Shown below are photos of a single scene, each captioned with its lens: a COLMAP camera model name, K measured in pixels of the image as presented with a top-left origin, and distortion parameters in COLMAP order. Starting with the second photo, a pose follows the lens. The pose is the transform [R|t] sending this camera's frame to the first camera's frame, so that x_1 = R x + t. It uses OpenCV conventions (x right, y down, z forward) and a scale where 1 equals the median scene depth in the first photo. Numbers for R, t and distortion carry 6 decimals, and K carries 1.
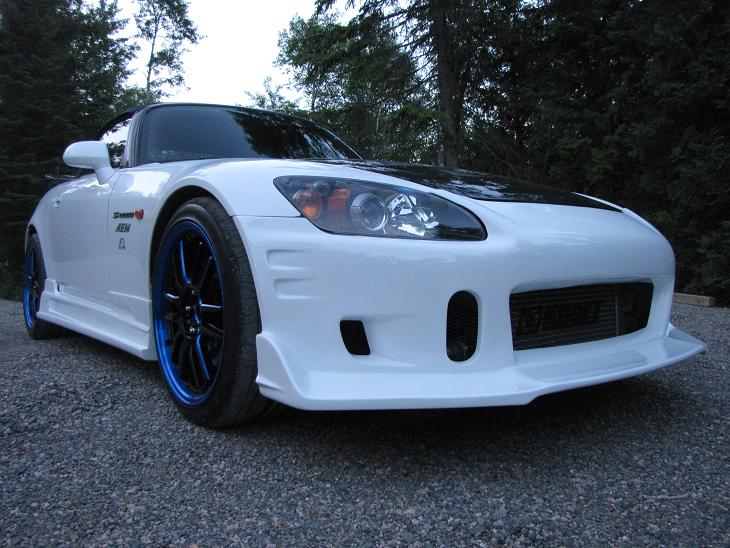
lens RADIAL K [[600.5, 0, 365.0], [0, 600.5, 274.0], [0, 0, 1]] dist [-0.127265, 0.097842]
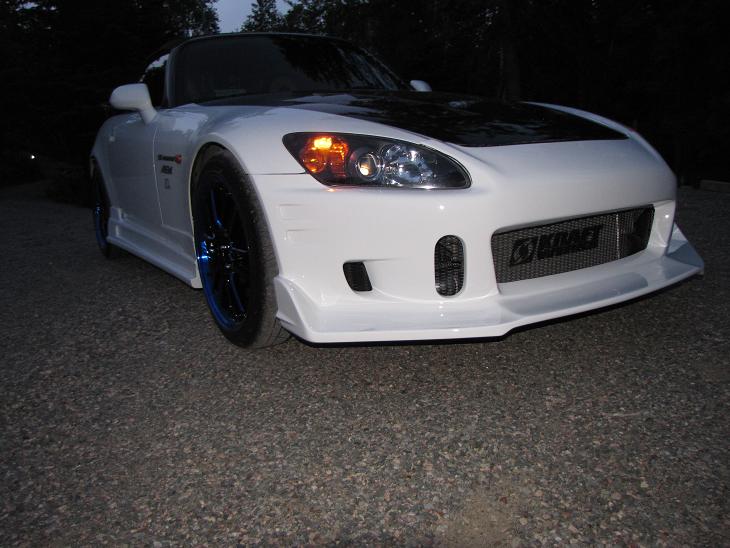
lens RADIAL K [[600.5, 0, 365.0], [0, 600.5, 274.0], [0, 0, 1]] dist [-0.127265, 0.097842]
pose [[0.992338, -0.024905, -0.121016, 0.138001], [0.048010, 0.980229, 0.191952, -0.122040], [0.113843, -0.196291, 0.973915, -0.125686]]
